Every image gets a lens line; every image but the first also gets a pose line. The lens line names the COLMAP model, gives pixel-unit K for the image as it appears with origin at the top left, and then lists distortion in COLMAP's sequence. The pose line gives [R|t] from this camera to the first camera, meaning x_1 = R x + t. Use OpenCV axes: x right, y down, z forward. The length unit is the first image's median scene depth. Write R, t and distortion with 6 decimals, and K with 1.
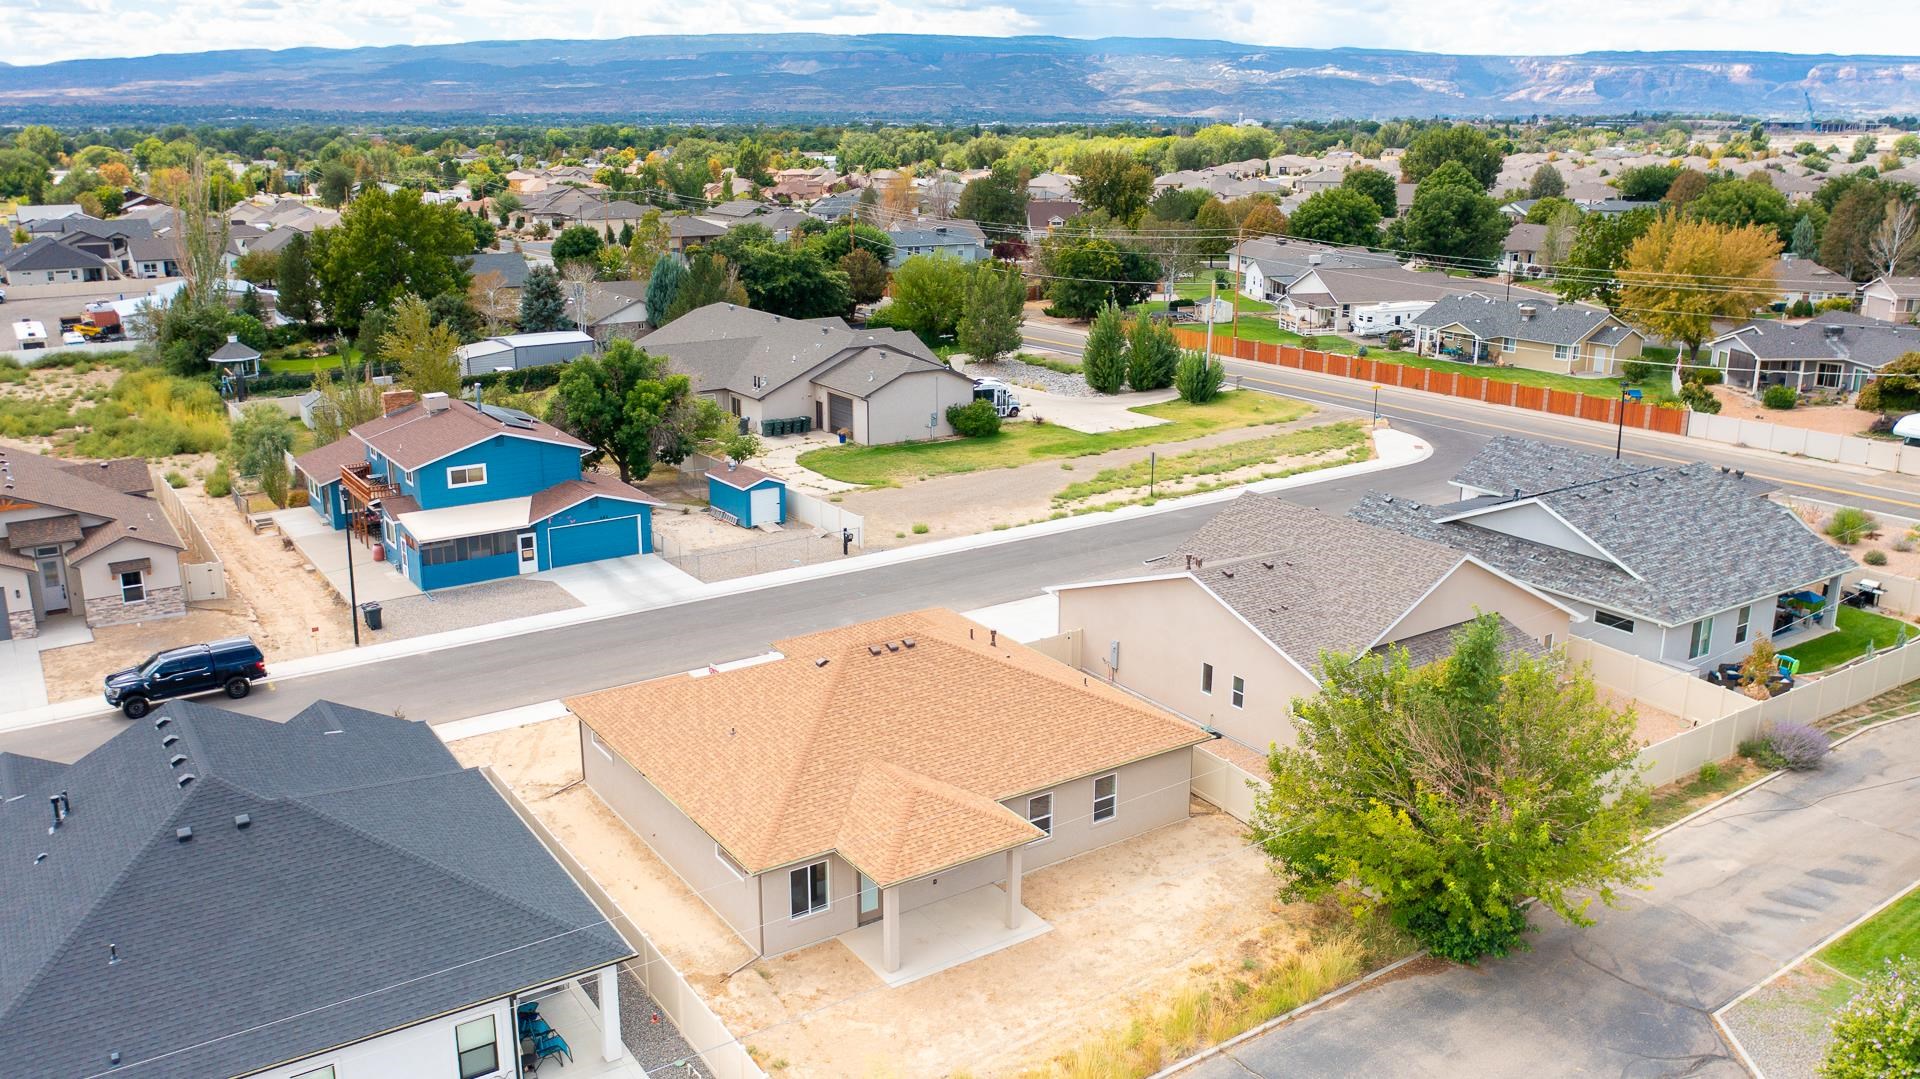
lens RADIAL K [[1517.5, 0, 959.6], [0, 1517.5, 544.5], [0, 0, 1]] dist [-0.020646, 0.014183]
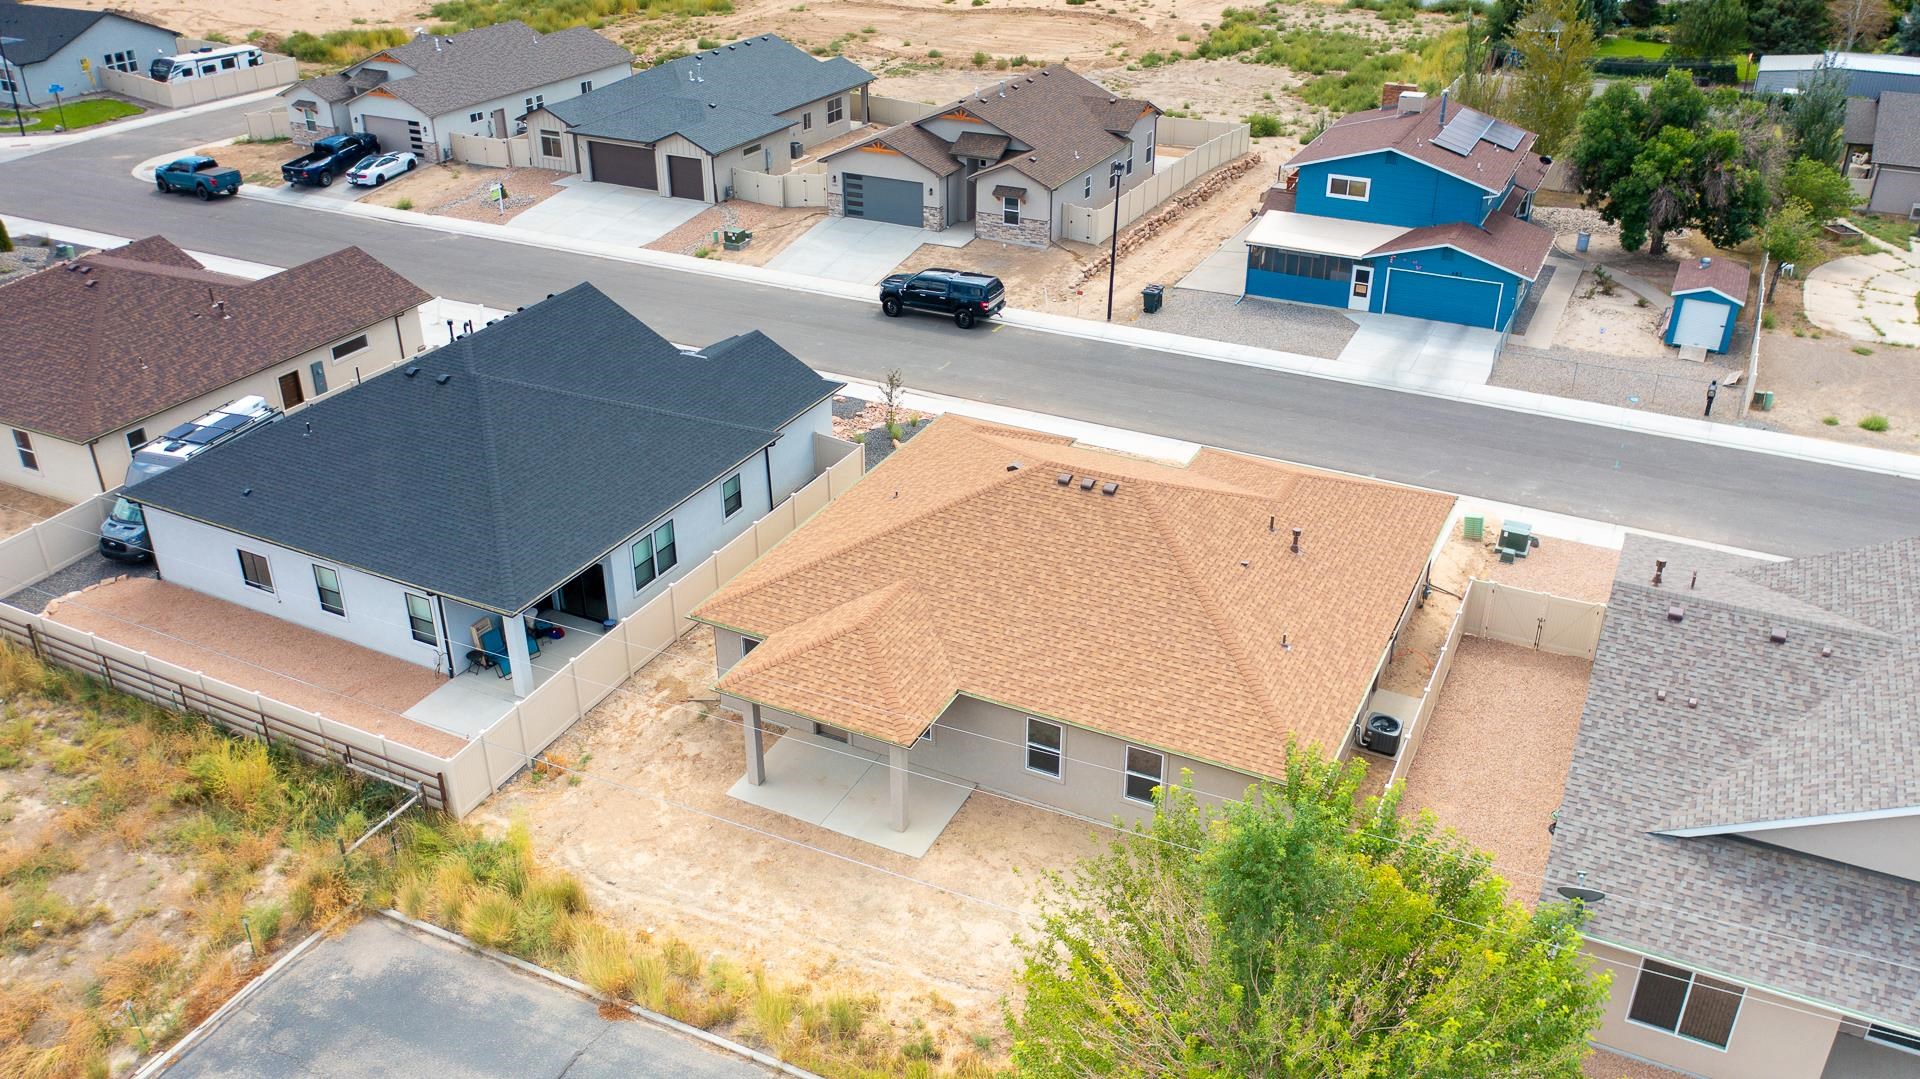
lens RADIAL K [[1517.5, 0, 962.3], [0, 1517.5, 534.5], [0, 0, 1]] dist [-0.020646, 0.014183]
pose [[0.486014, 0.404936, -0.774479, 0.345335], [-0.237074, 0.914039, 0.329133, -0.097650], [0.841182, 0.023645, 0.540235, 0.312371]]
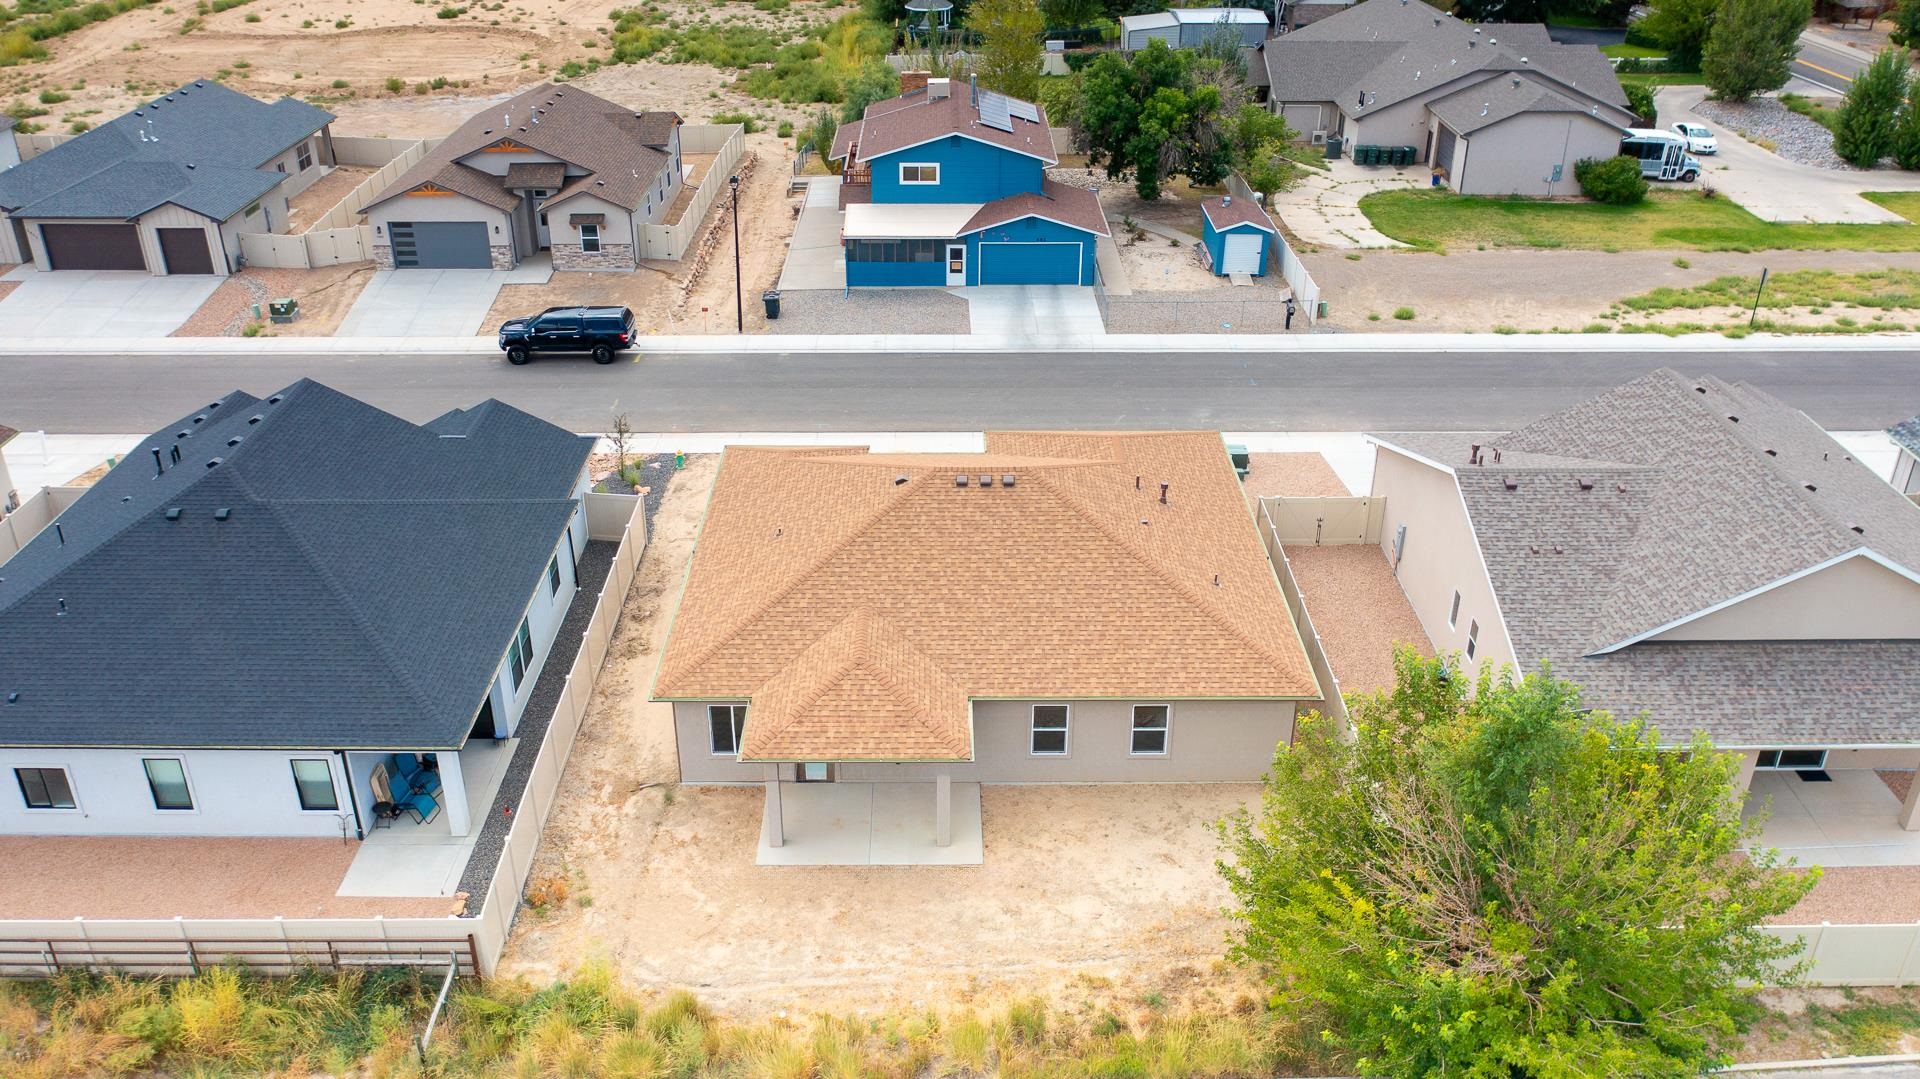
lens RADIAL K [[1517.5, 0, 960.1], [0, 1517.5, 532.6], [0, 0, 1]] dist [-0.020646, 0.014183]
pose [[0.831708, 0.261396, -0.489830, 0.226677], [-0.153145, 0.956021, 0.250143, -0.071105], [0.533674, -0.133030, 0.835162, 0.171286]]
